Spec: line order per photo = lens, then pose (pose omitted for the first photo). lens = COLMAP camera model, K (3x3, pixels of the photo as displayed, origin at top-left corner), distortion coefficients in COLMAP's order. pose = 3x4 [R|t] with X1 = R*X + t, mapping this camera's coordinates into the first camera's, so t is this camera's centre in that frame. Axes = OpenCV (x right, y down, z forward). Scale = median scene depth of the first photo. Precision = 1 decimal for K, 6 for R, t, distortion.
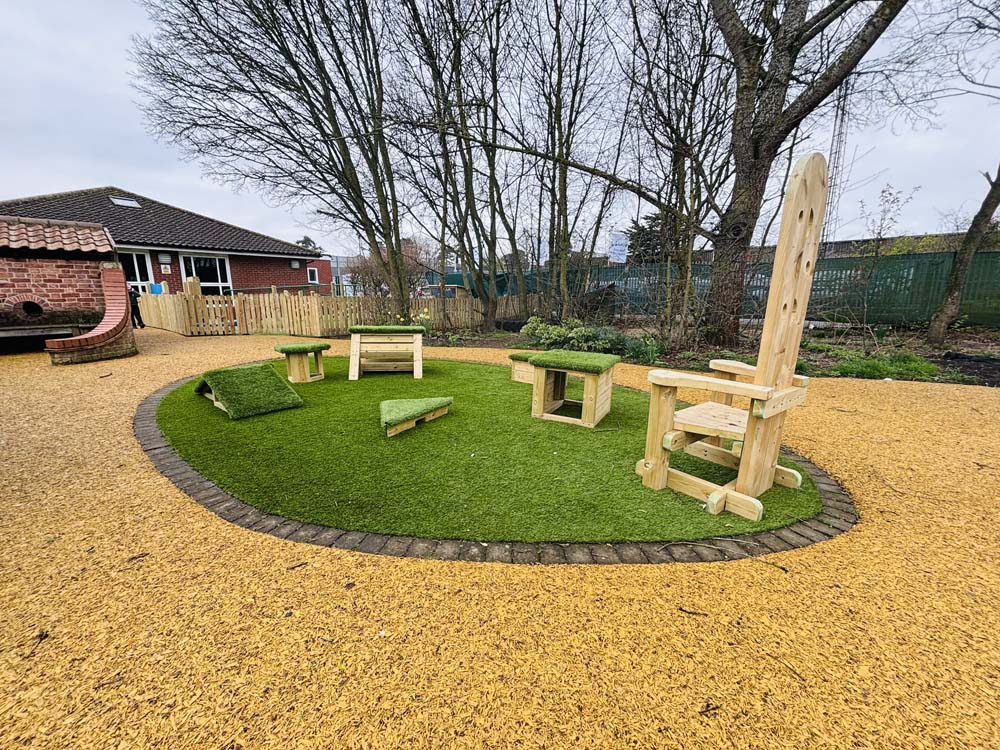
lens RADIAL K [[418.6, 0, 499.6], [0, 418.6, 378.6], [0, 0, 1]] dist [-0.001348, -0.000244]
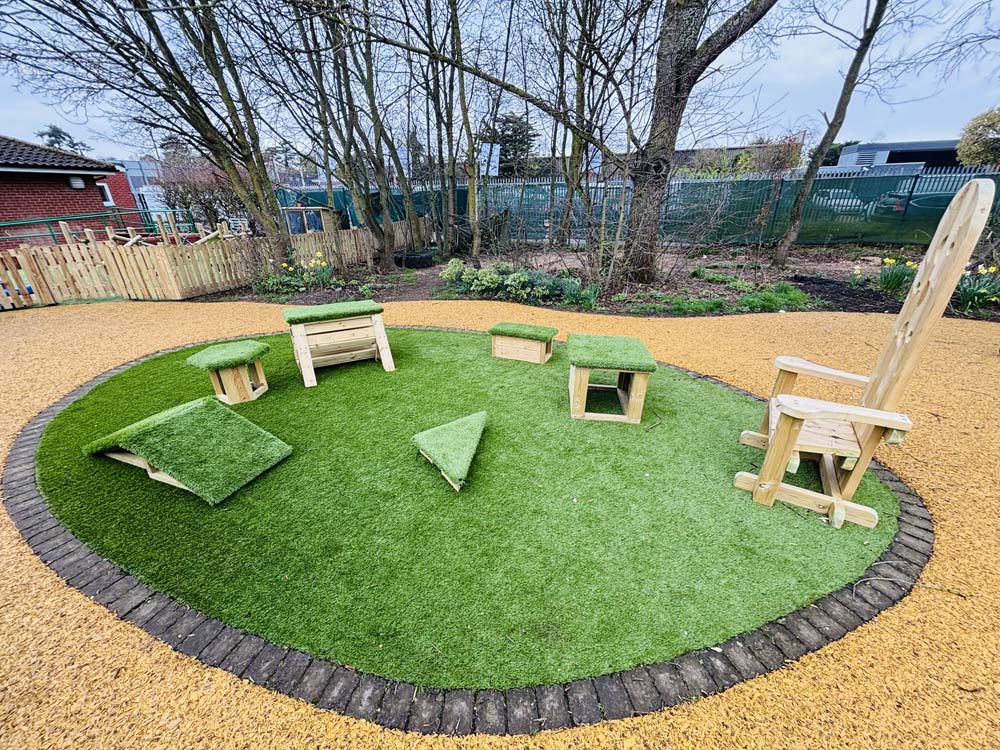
lens RADIAL K [[399.8, 0, 499.8], [0, 399.8, 379.9], [0, 0, 1]] dist [0.001312, 0.000195]
pose [[0.938453, -0.156199, 0.308072, -0.149681], [0.083901, 0.968280, 0.235359, -0.095840], [-0.335063, -0.195026, 0.921790, 0.104922]]
